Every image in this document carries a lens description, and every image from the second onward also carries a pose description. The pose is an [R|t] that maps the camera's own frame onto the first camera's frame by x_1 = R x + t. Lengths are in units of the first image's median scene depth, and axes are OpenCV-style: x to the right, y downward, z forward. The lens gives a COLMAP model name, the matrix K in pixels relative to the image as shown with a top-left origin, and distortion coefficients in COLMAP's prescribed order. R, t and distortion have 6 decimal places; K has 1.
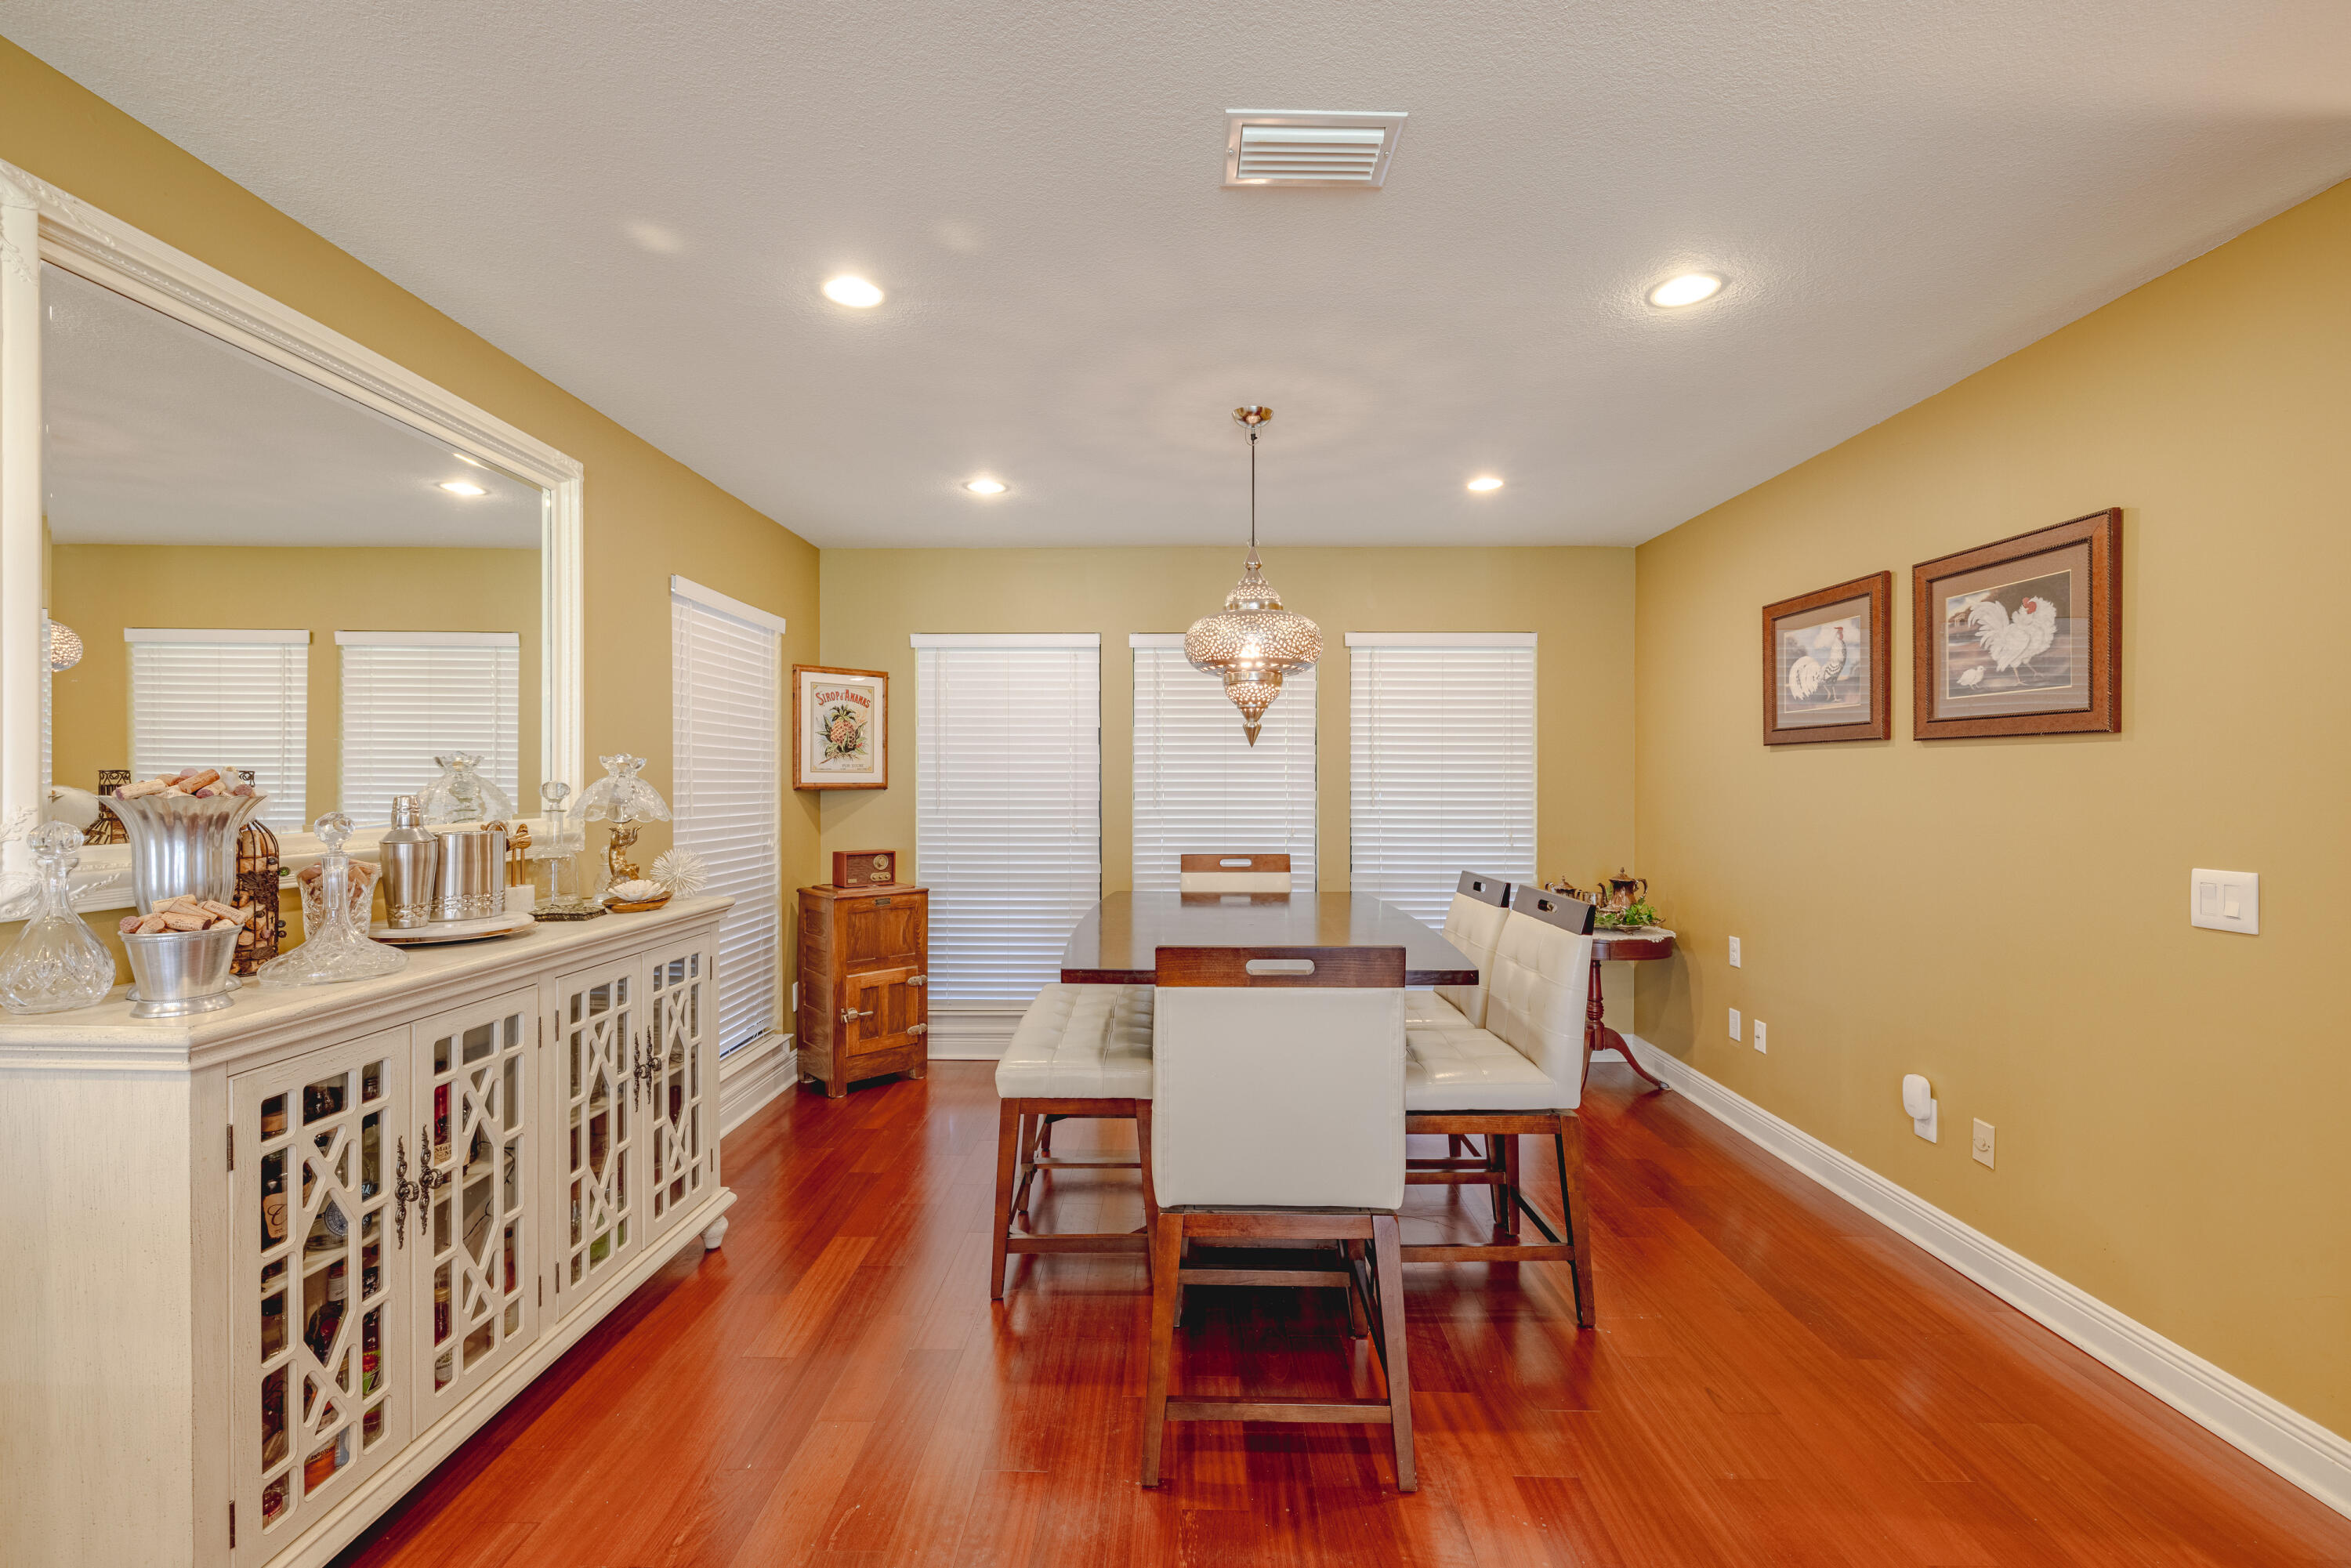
lens RADIAL K [[987.6, 0, 1175.5], [0, 987.6, 784.0], [0, 0, 1]] dist [-0.001556, 0.000015]
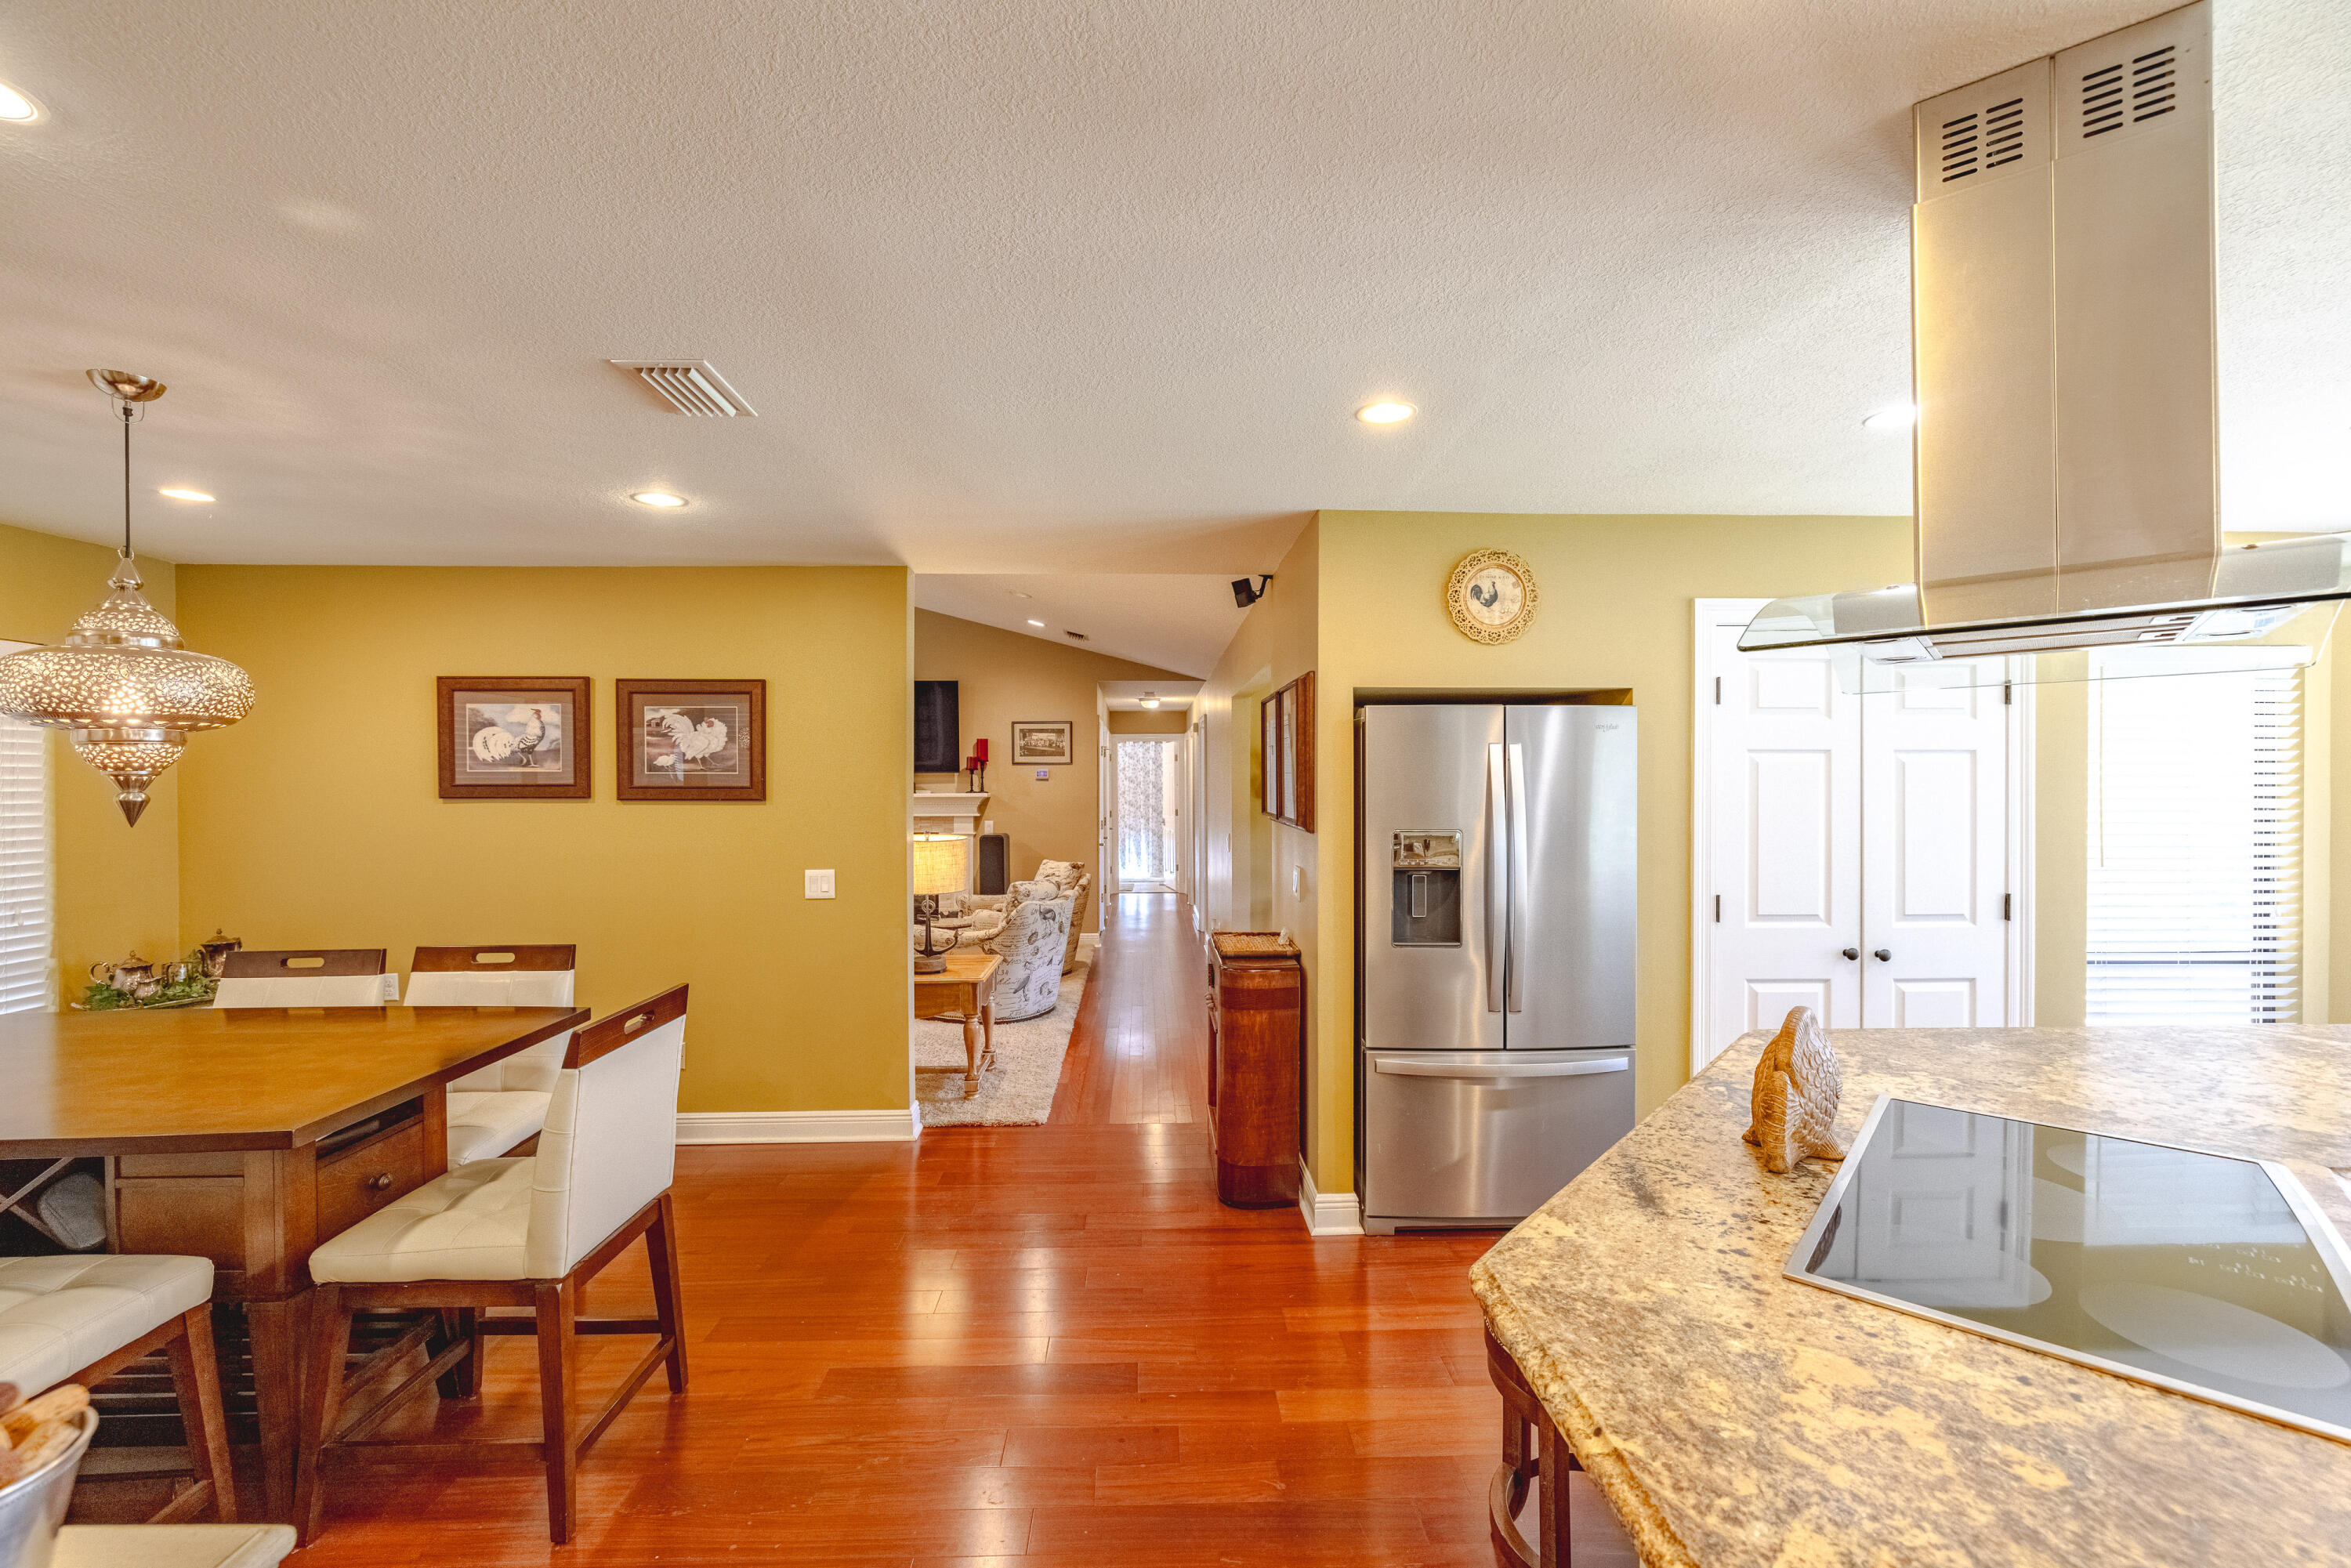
lens RADIAL K [[987.6, 0, 1175.5], [0, 987.6, 784.0], [0, 0, 1]] dist [-0.001556, 0.000015]
pose [[-0.050983, -0.007352, 0.998672, -0.710178], [0.005779, 0.999954, 0.007656, -0.070844], [-0.998683, 0.006162, -0.050938, 0.245649]]
